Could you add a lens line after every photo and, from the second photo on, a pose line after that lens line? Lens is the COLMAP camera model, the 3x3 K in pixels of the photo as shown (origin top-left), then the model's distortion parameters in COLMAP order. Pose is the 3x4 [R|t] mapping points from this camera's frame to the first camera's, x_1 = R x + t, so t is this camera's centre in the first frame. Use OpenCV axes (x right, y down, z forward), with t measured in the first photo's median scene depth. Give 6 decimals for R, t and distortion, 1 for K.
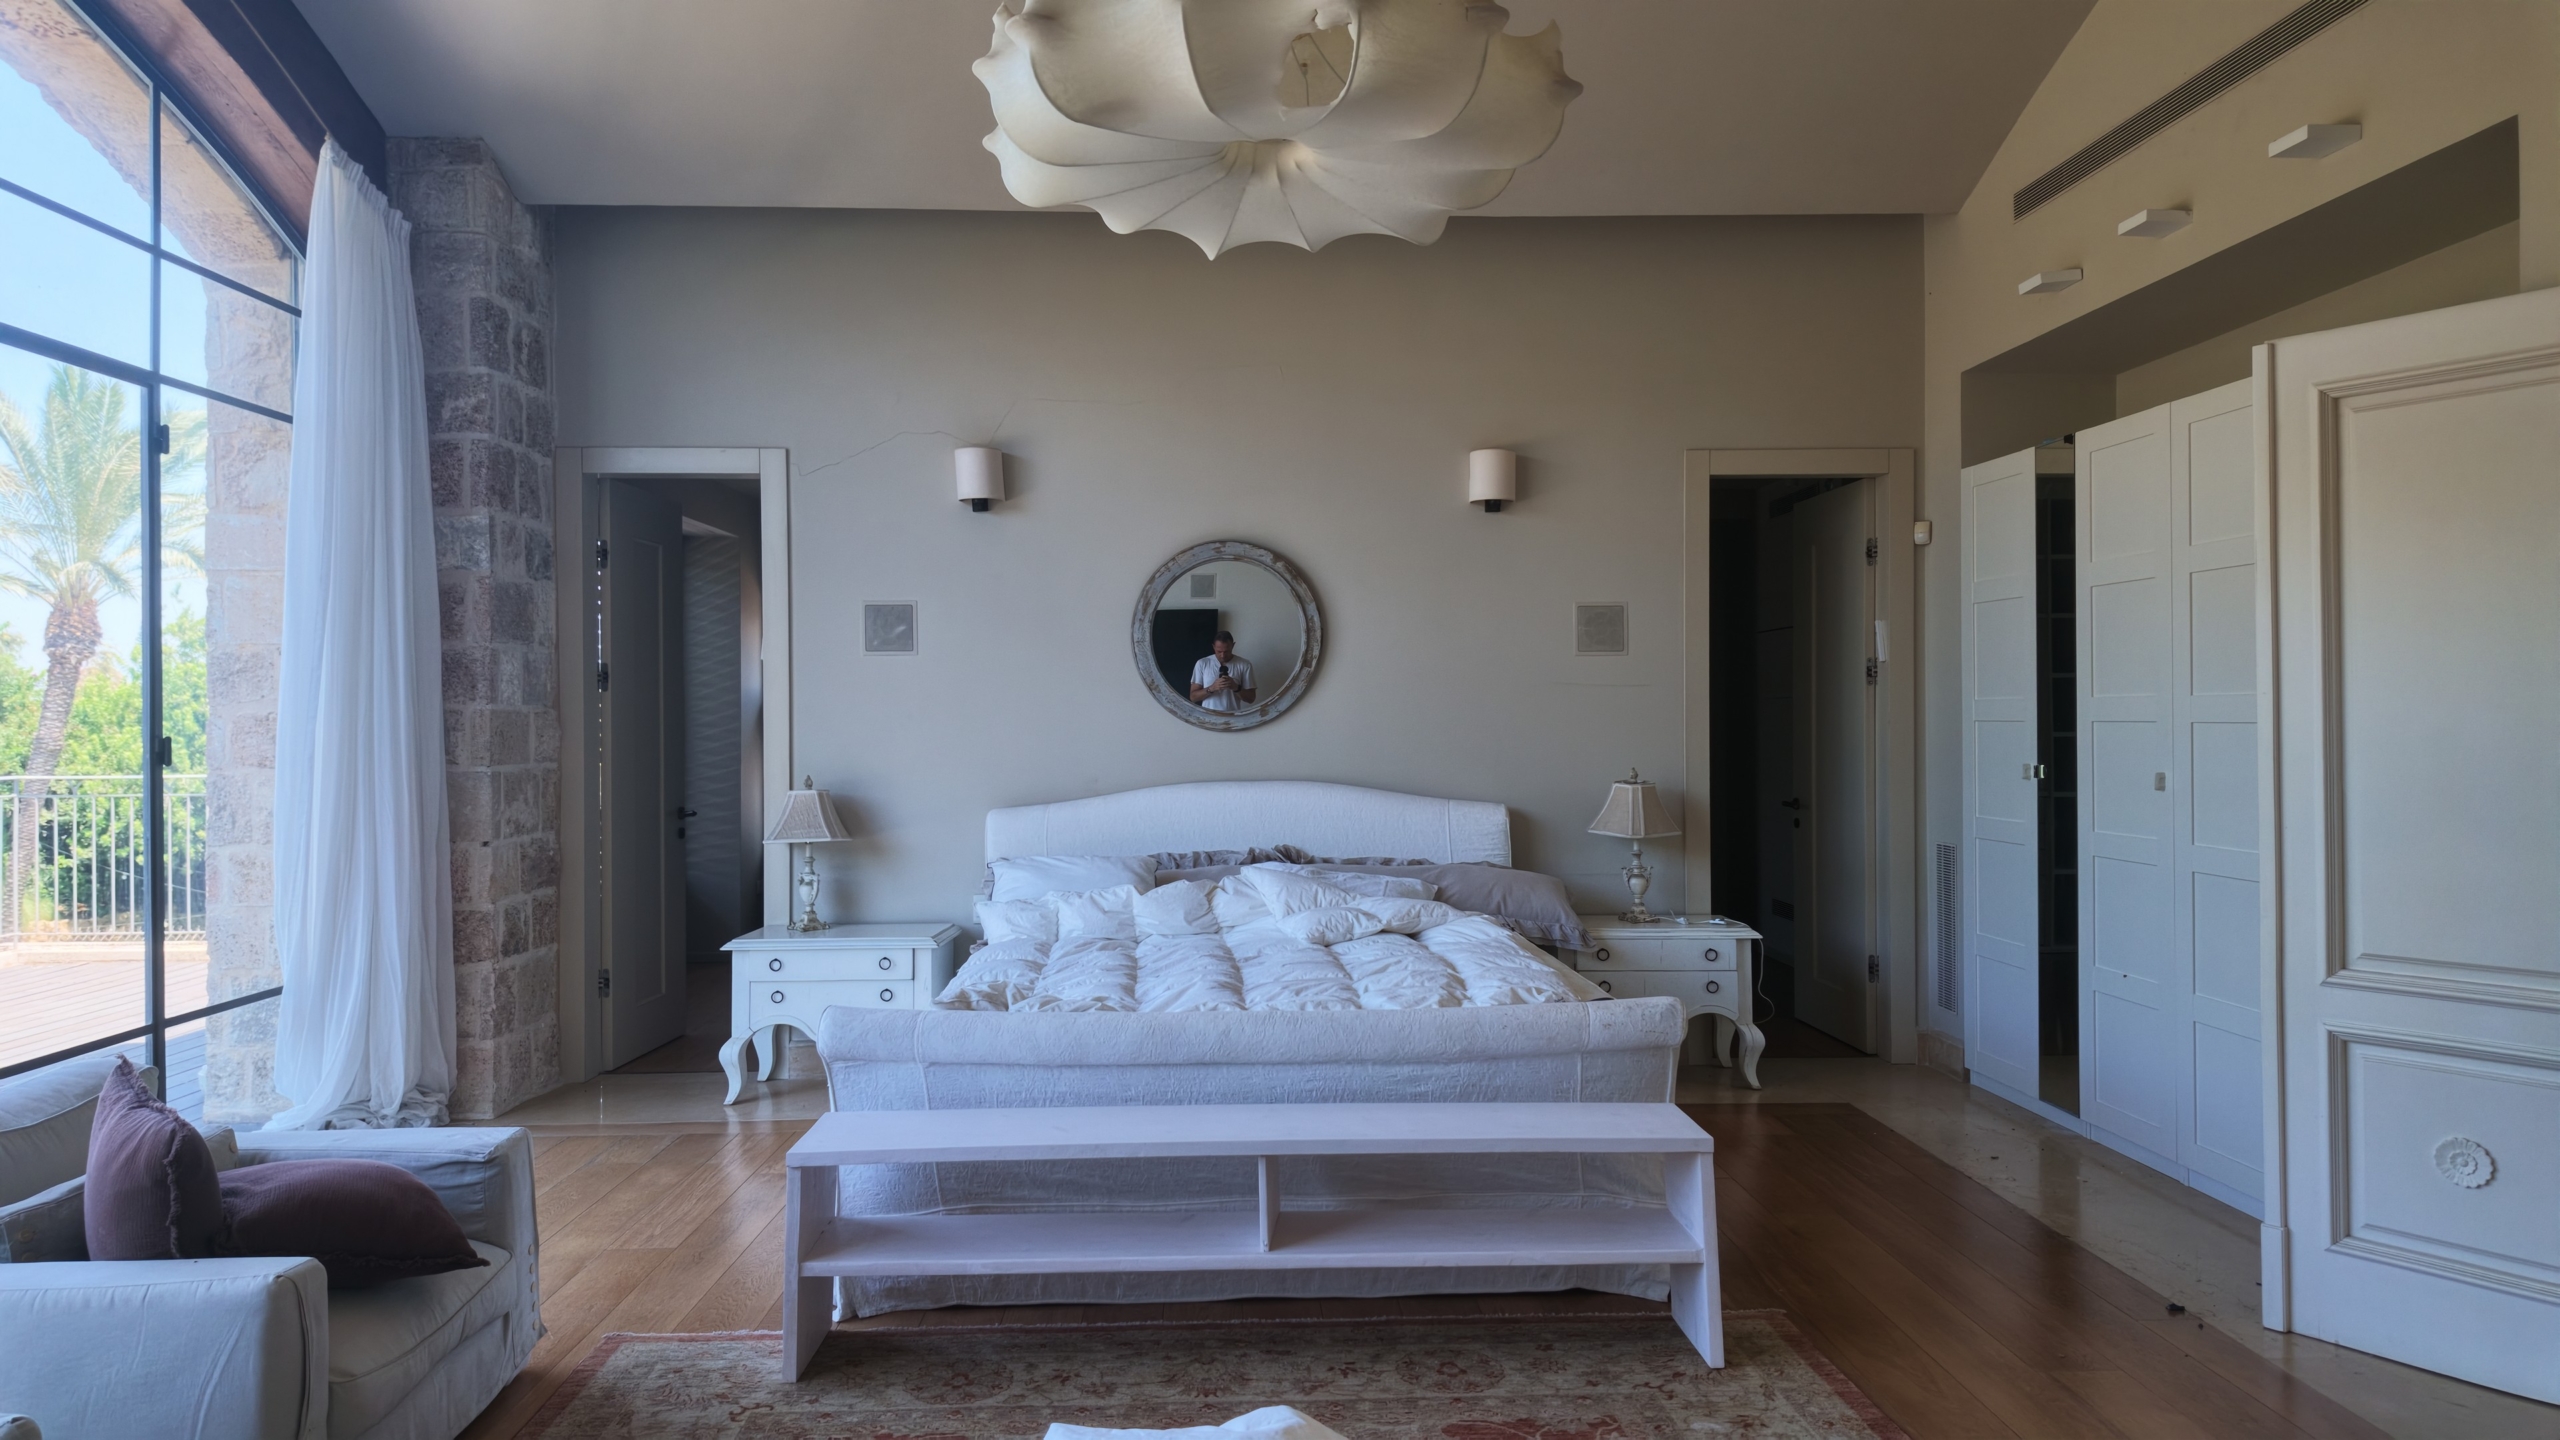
lens RADIAL K [[1482.9, 0, 1280.0], [0, 1482.9, 720.0], [0, 0, 1]] dist [0.074662, -0.089278]
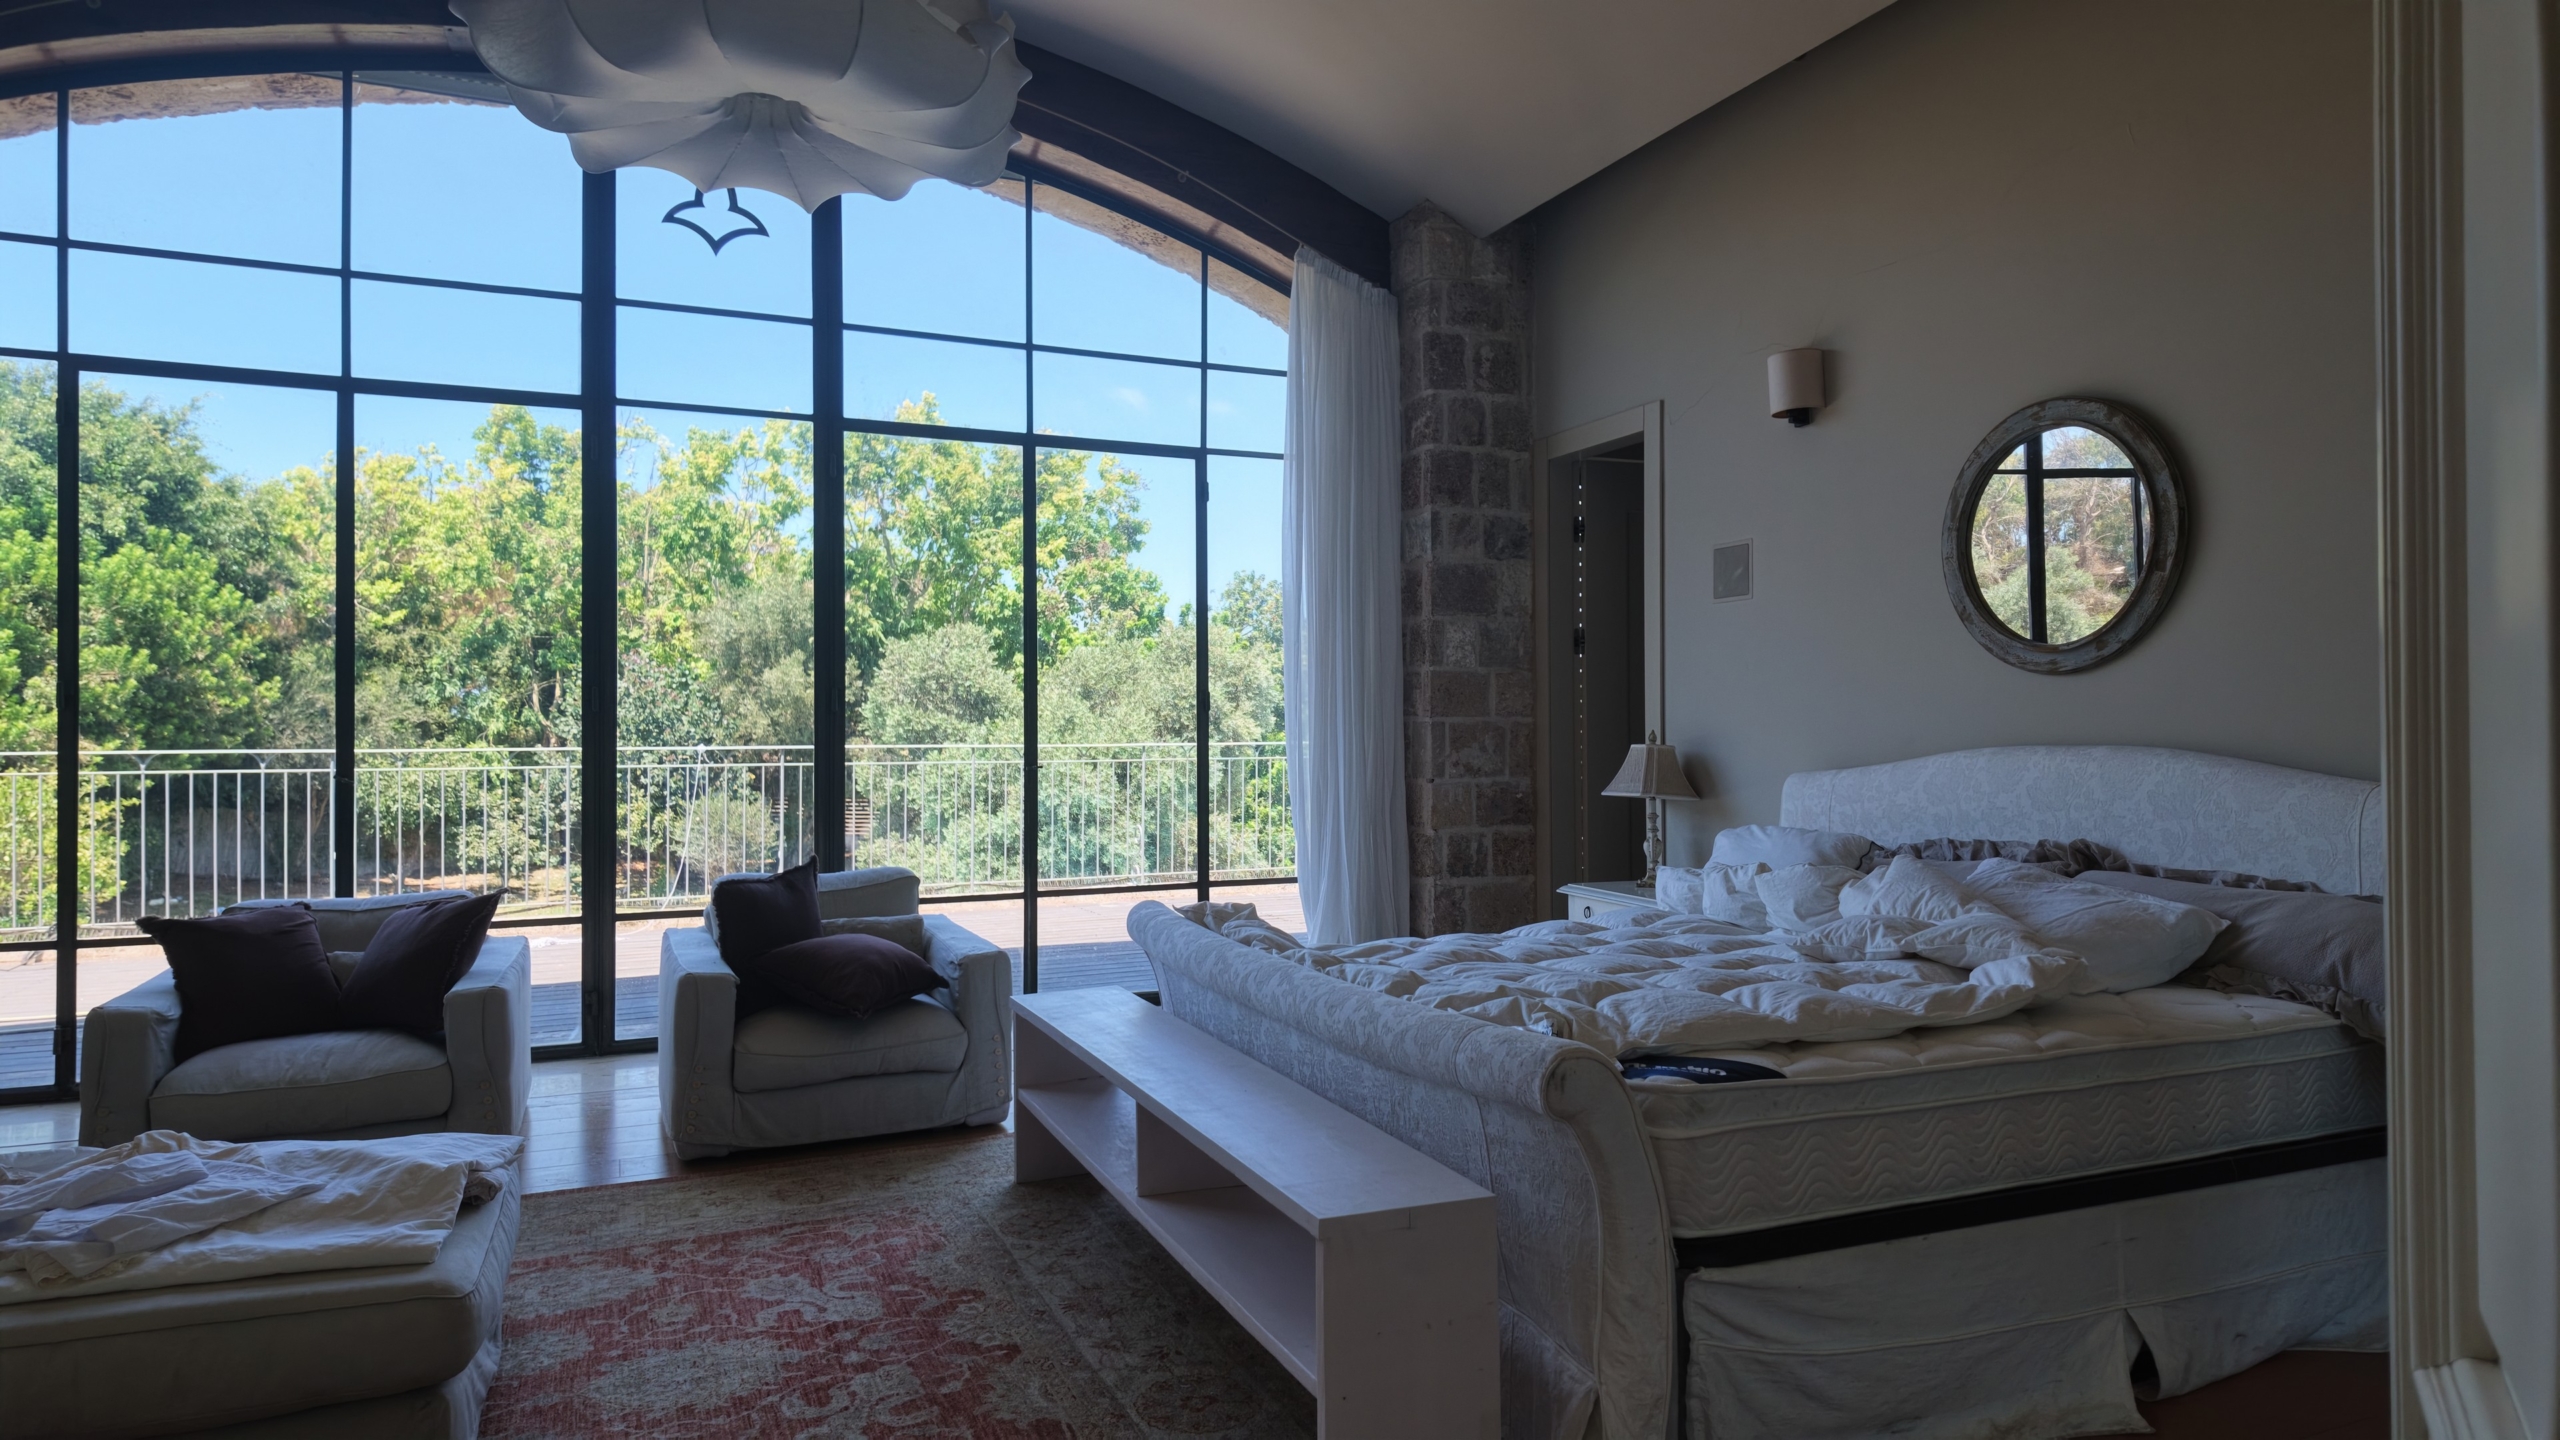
lens RADIAL K [[1485.4, 0, 1276.7], [0, 1485.4, 715.2], [0, 0, 1]] dist [0.155503, -0.273280]
pose [[0.367329, -0.002588, -0.930088, 0.537466], [0.002339, 0.999996, -0.001859, 0.030205], [0.930088, -0.001492, 0.367333, 0.428399]]
